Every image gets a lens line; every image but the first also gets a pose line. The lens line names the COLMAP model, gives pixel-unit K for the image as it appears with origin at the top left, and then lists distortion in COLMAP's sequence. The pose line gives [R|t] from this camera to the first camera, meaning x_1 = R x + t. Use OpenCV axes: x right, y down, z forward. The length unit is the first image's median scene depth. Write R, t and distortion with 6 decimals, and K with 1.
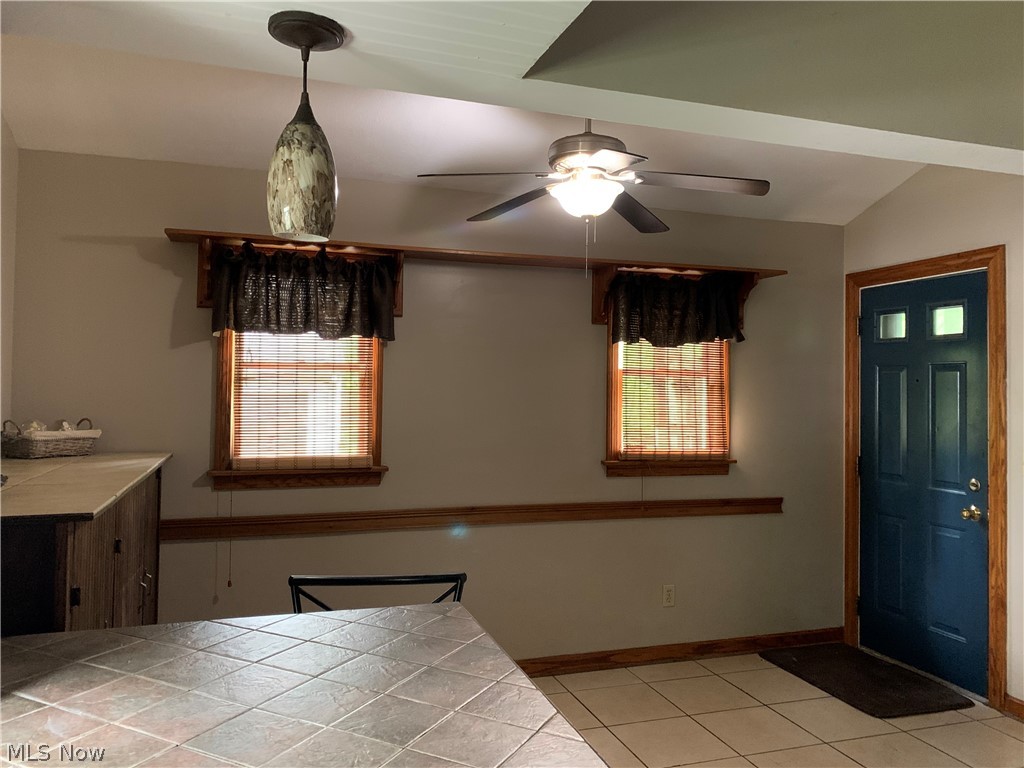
lens RADIAL K [[783.9, 0, 509.7], [0, 783.9, 371.4], [0, 0, 1]] dist [0.141613, -0.218280]
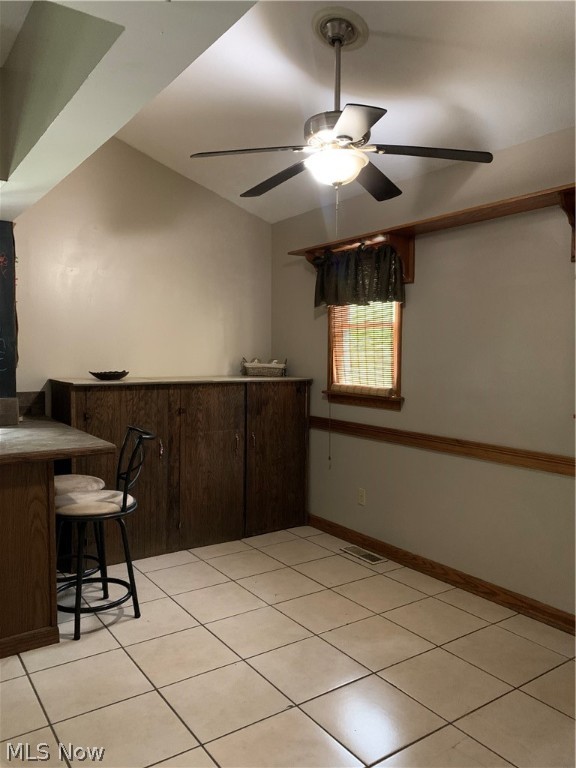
lens RADIAL K [[587.9, 0, 288.0], [0, 587.9, 384.0], [0, 0, 1]] dist [0.141613, -0.218280]
pose [[0.282824, 0.040388, -0.958321, 0.743476], [0.014839, 0.998809, 0.046473, 0.047904], [0.959057, -0.027364, 0.281888, 0.529576]]
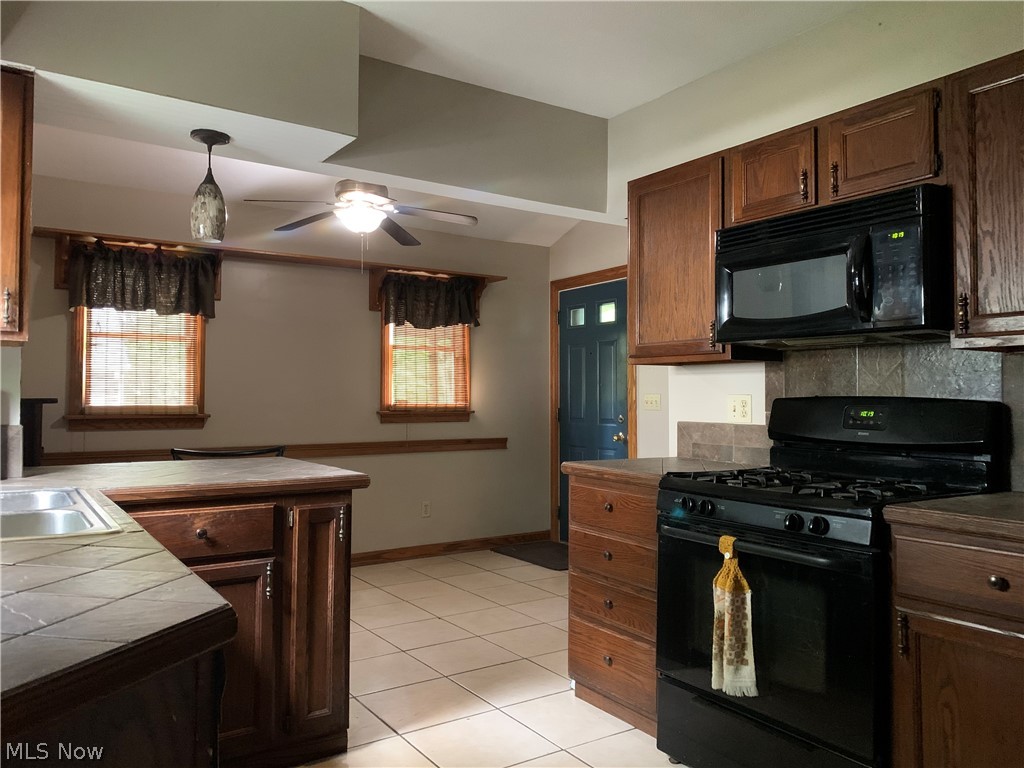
lens RADIAL K [[783.9, 0, 509.7], [0, 783.9, 371.4], [0, 0, 1]] dist [0.141613, -0.218280]
pose [[0.964255, -0.004828, 0.264931, -0.024549], [0.008394, 0.999889, -0.012328, 0.069961], [-0.264842, 0.014111, 0.964189, -0.413198]]
